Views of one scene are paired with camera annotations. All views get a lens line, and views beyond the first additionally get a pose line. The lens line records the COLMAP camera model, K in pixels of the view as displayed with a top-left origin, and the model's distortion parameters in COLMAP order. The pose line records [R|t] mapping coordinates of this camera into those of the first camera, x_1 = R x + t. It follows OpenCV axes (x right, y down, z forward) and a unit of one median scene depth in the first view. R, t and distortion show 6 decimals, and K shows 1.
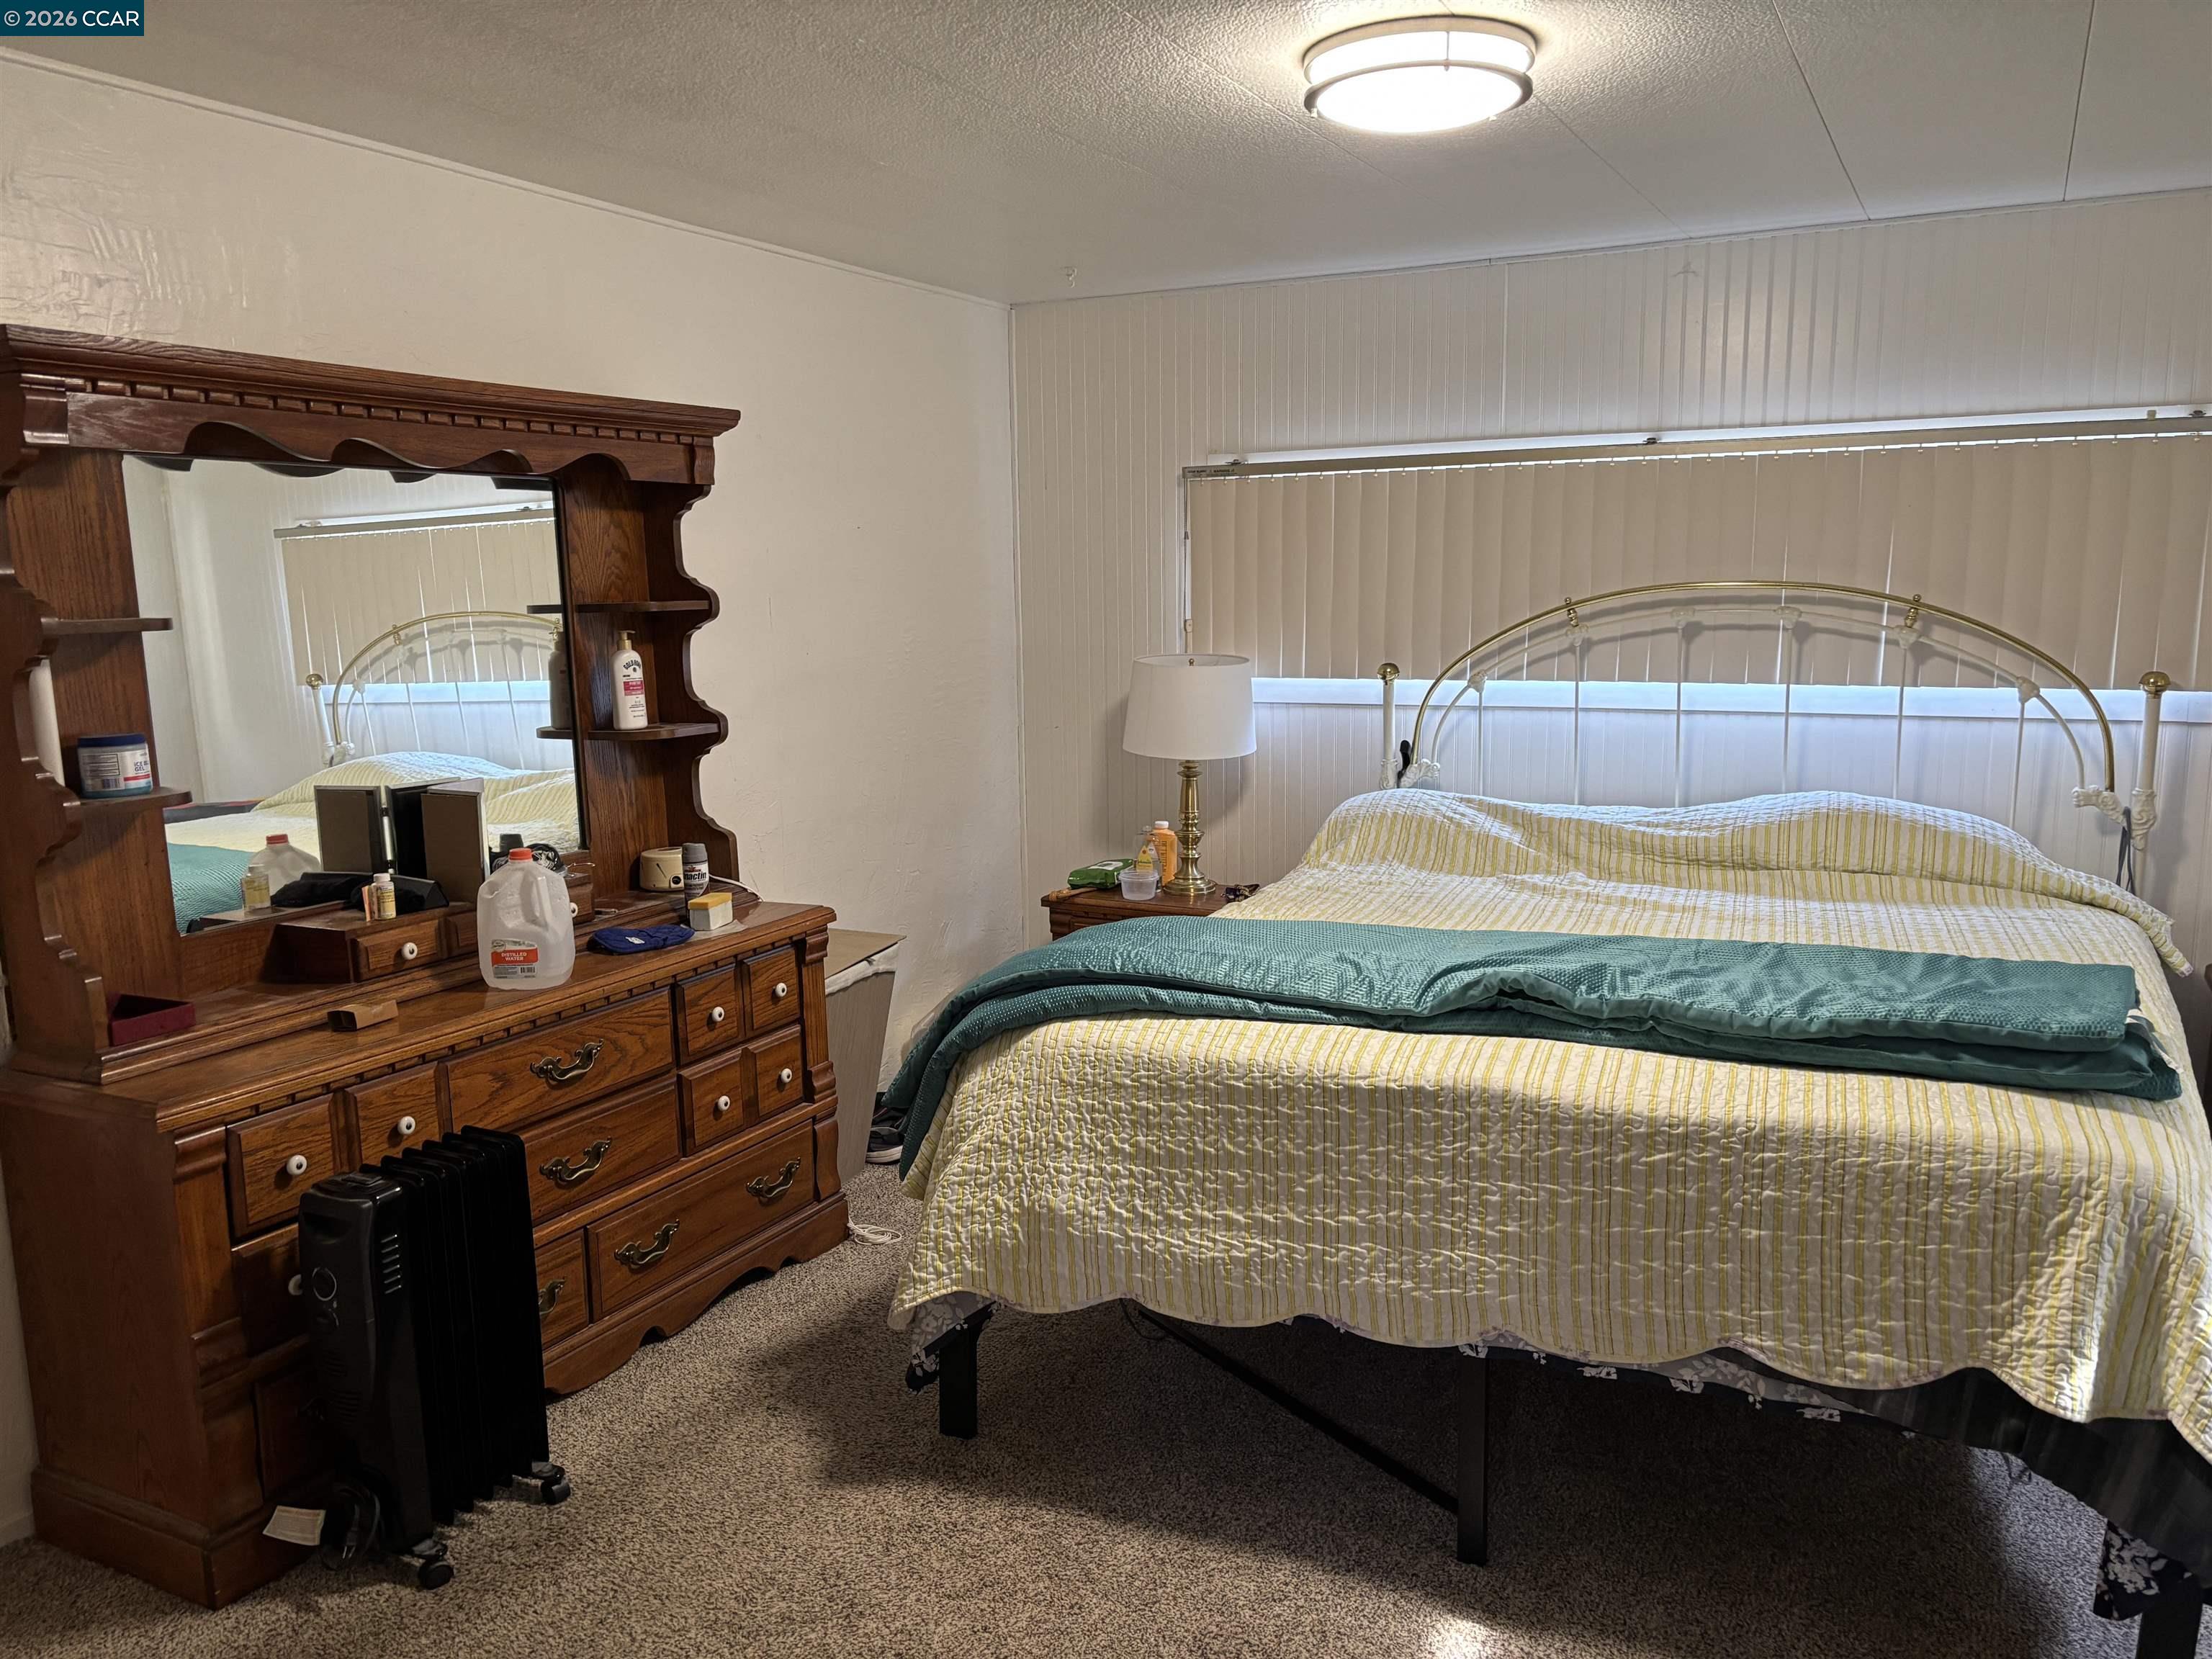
lens RADIAL K [[1677.9, 0, 1120.3], [0, 1677.9, 829.4], [0, 0, 1]] dist [0.027474, -0.036533]
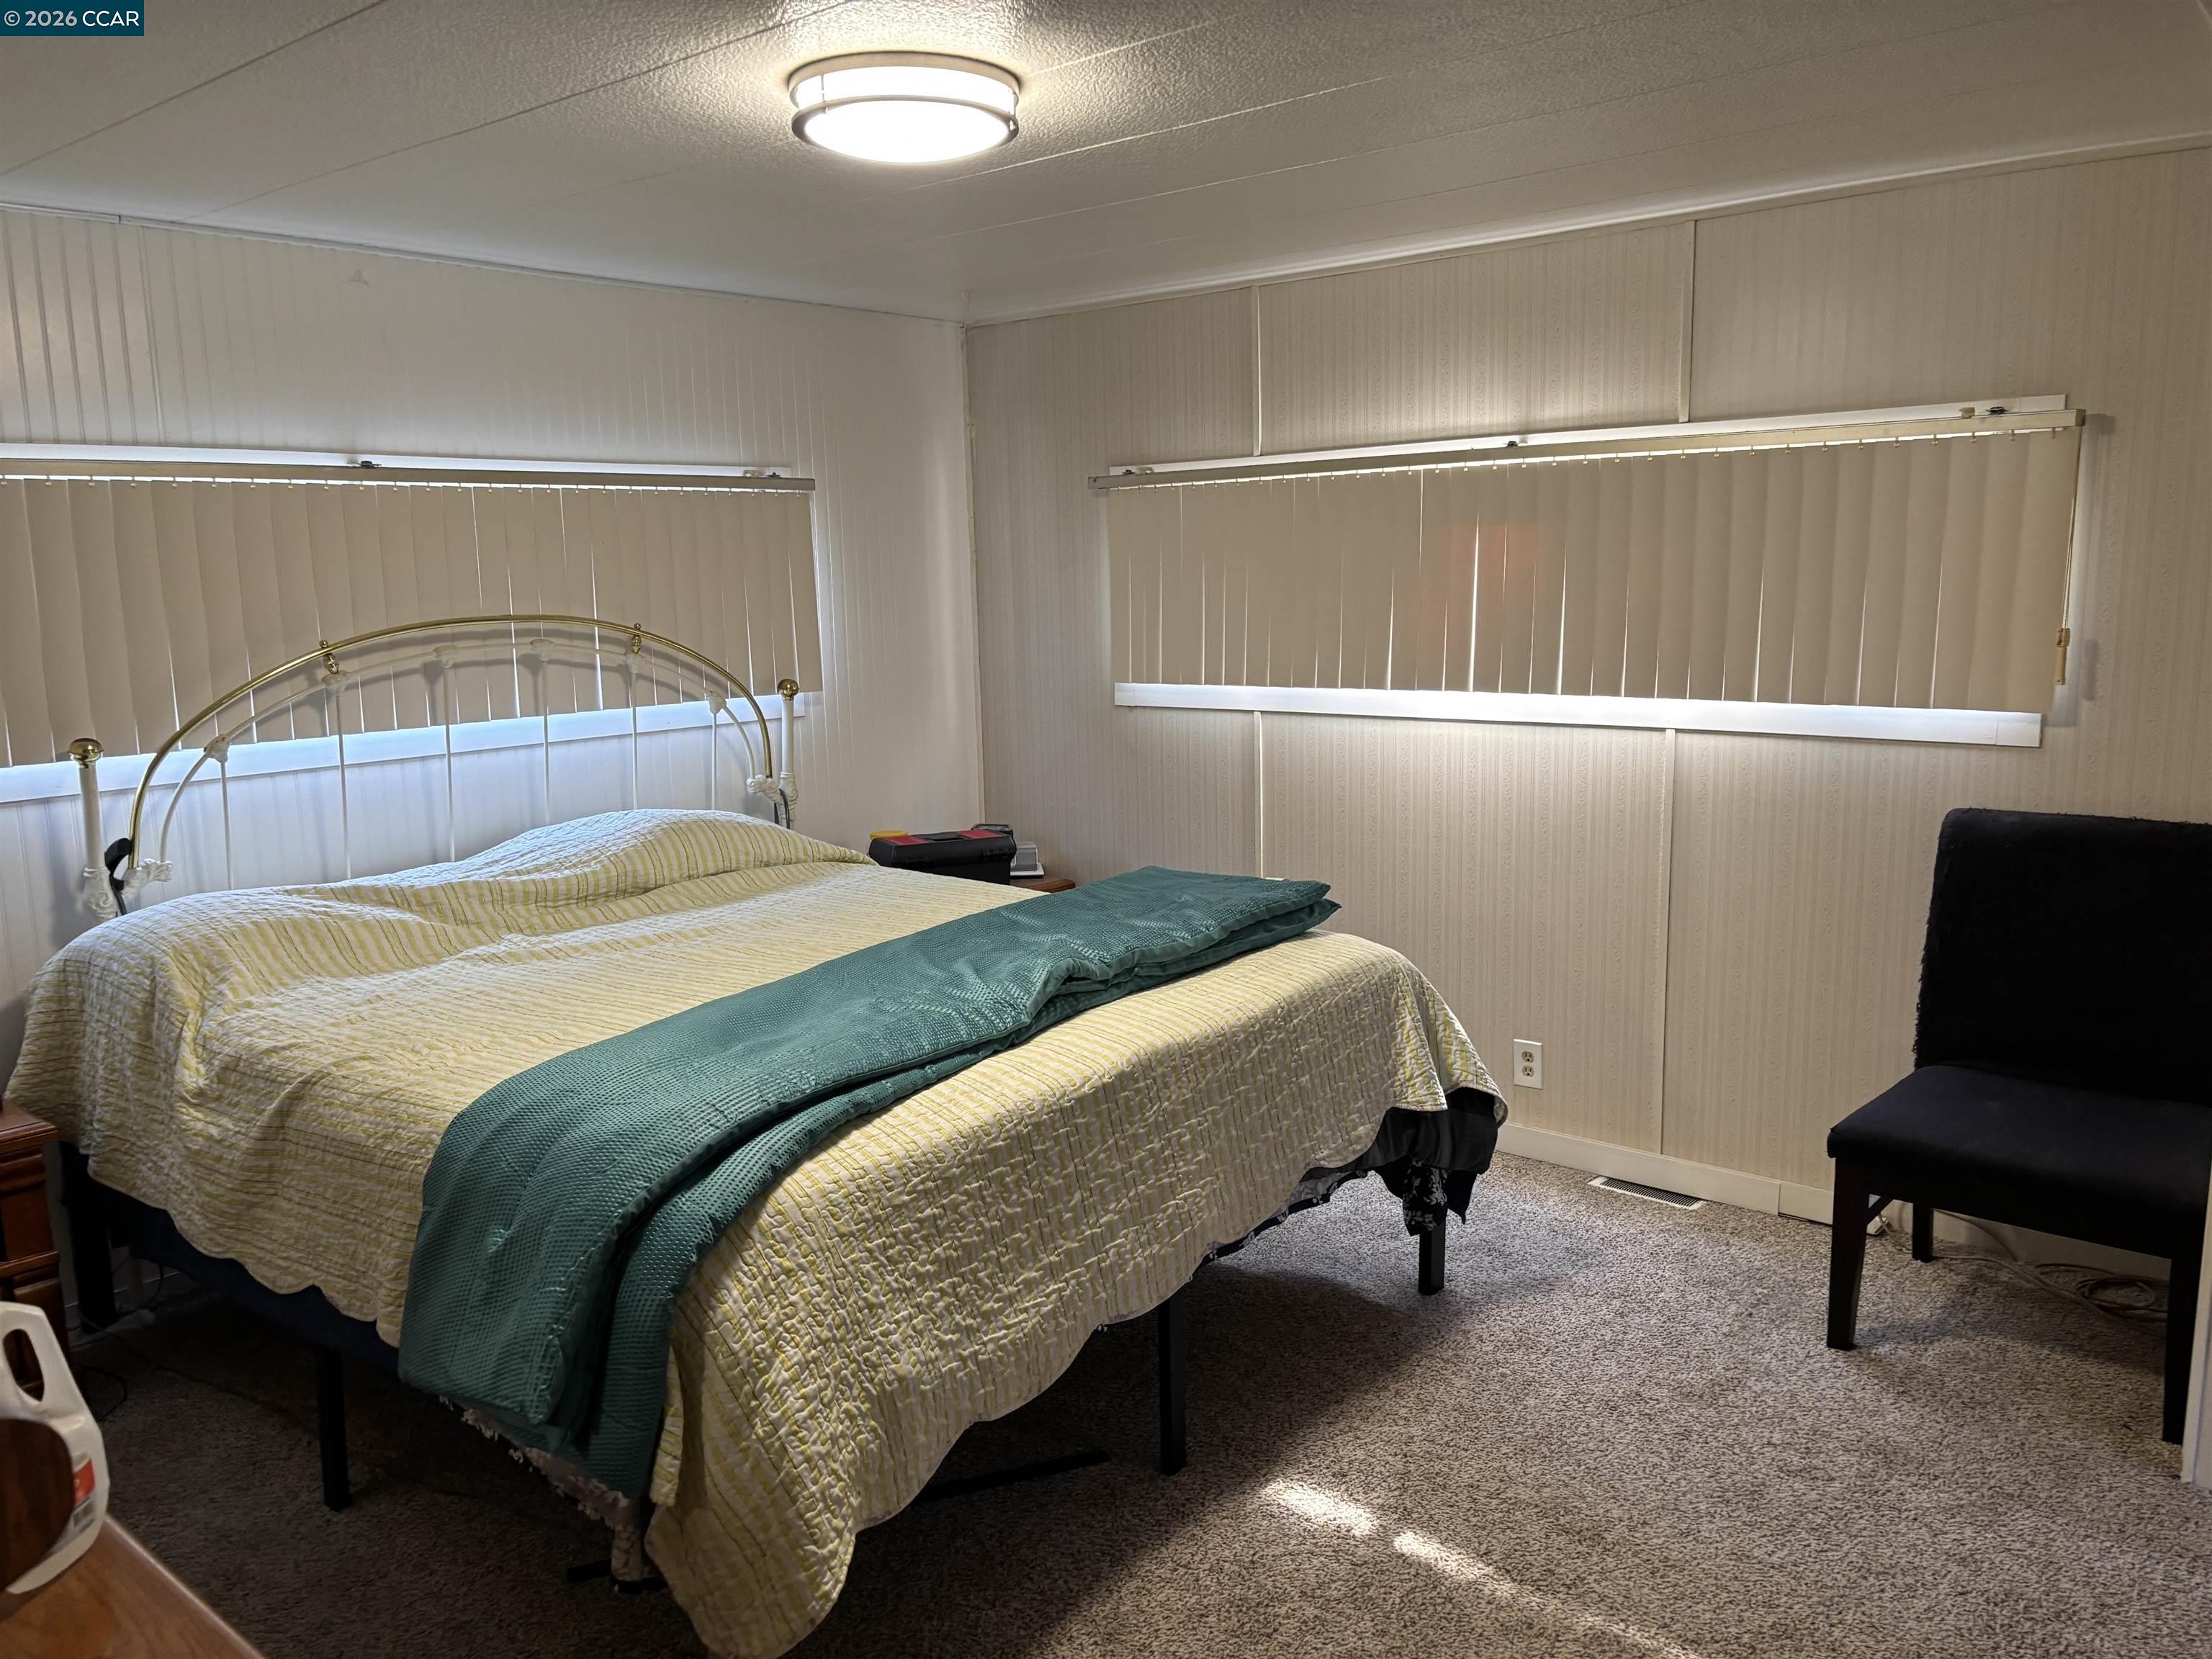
lens RADIAL K [[1677.9, 0, 1121.3], [0, 1677.9, 833.9], [0, 0, 1]] dist [0.027474, -0.036533]
pose [[0.202032, -0.148241, 0.968095, -0.777864], [0.167048, 0.979209, 0.115082, -0.112250], [-0.965028, 0.138468, 0.222595, 0.675758]]
